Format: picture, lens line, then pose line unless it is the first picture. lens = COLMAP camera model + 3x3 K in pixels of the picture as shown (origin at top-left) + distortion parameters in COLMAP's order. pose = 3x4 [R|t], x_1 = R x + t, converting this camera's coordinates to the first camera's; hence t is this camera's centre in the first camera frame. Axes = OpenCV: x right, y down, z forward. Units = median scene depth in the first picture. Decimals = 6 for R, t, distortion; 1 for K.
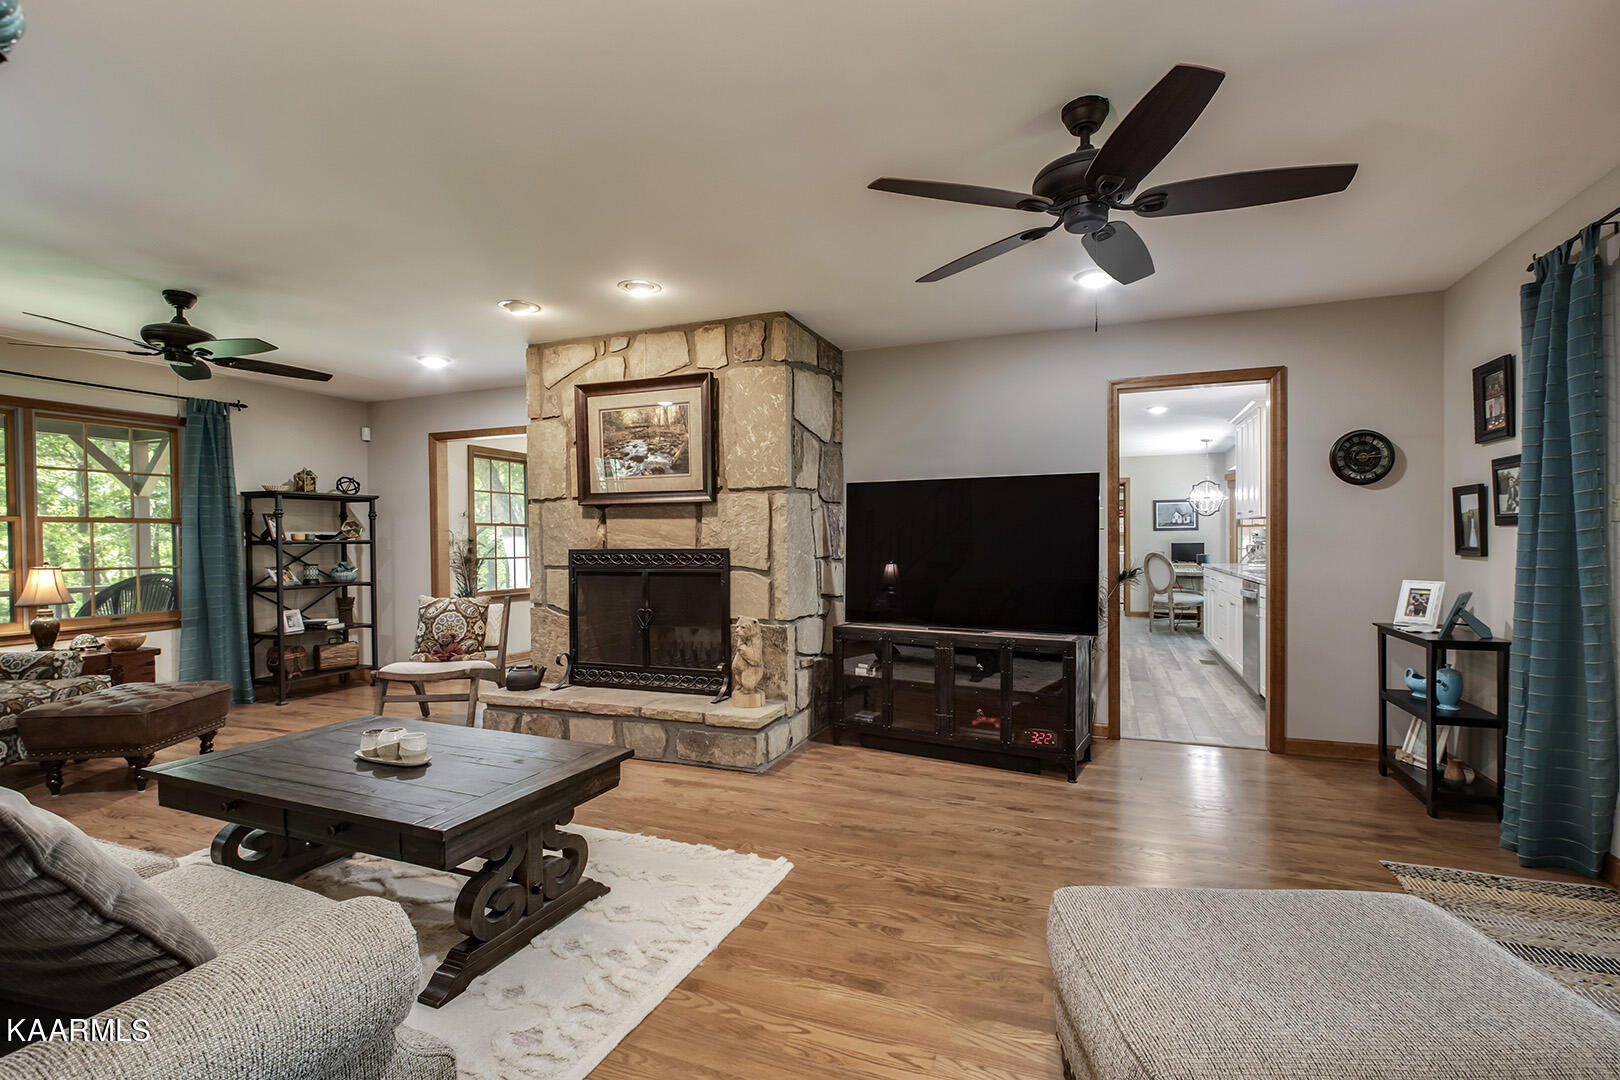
lens RADIAL K [[746.7, 0, 814.8], [0, 746.7, 550.6], [0, 0, 1]] dist [-0.011118, 0.004940]
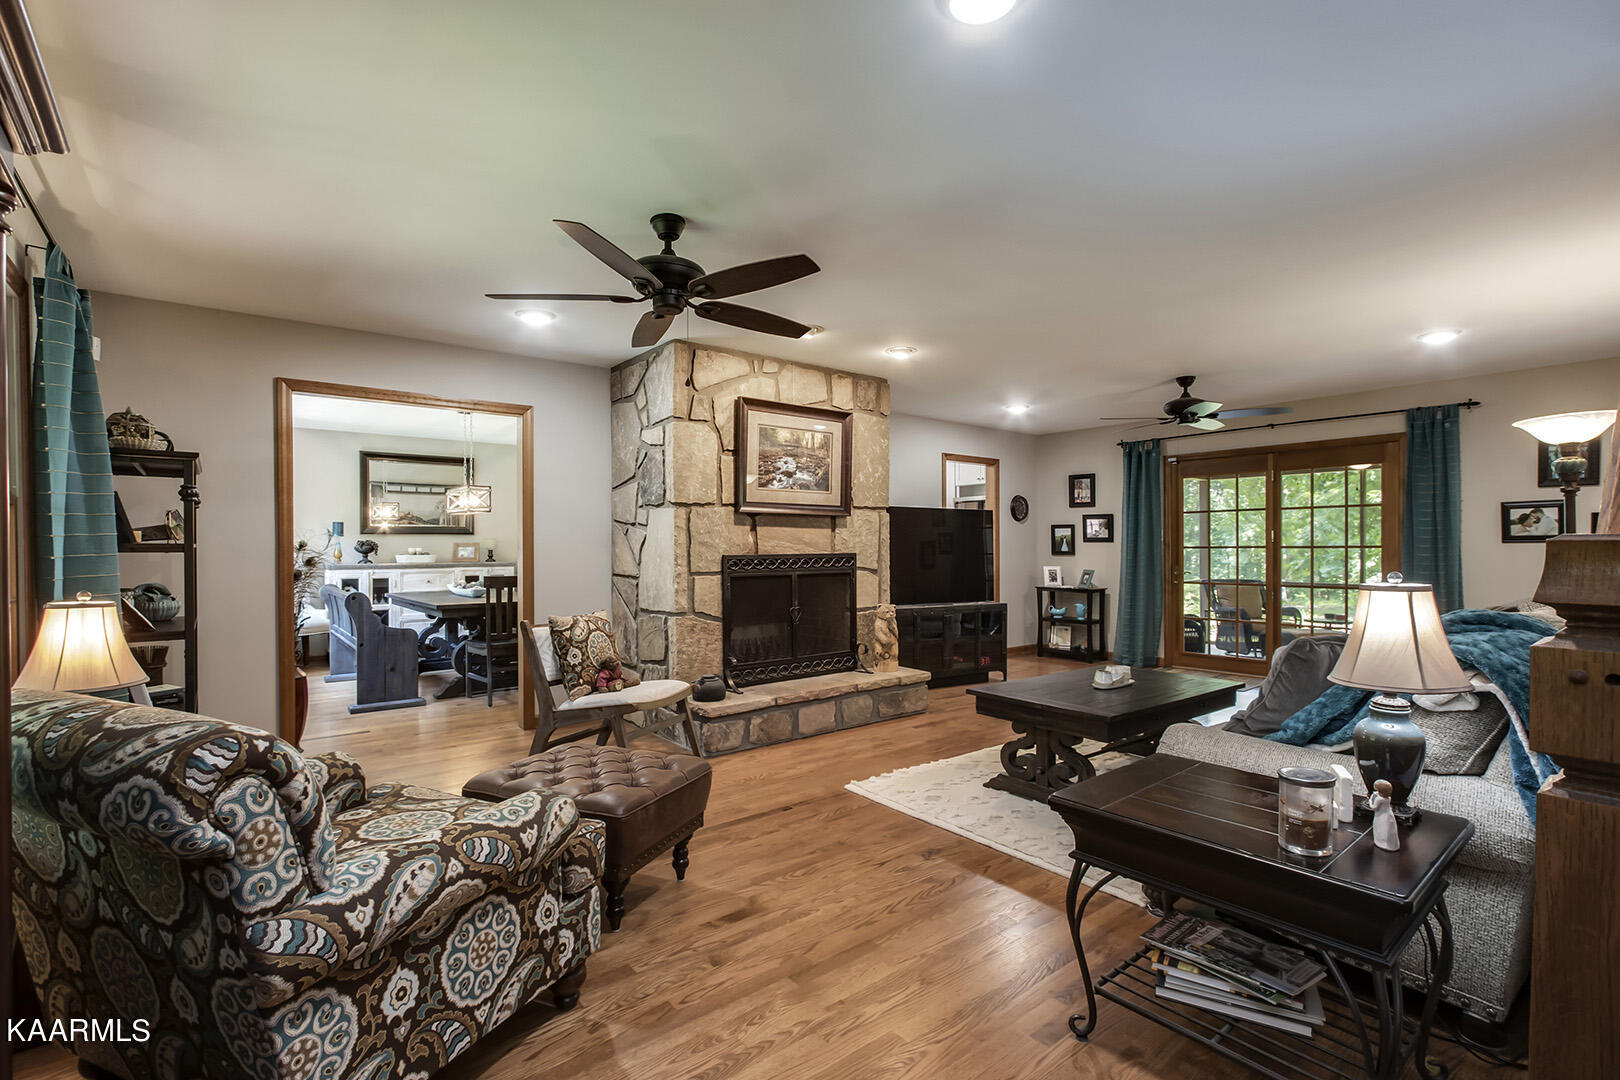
lens RADIAL K [[746.7, 0, 814.8], [0, 746.7, 550.6], [0, 0, 1]] dist [-0.011118, 0.004940]
pose [[0.497660, 0.000681, 0.867372, -1.218922], [0.011986, 0.999899, -0.007662, 0.001479], [-0.867289, 0.014209, 0.497601, 0.415265]]
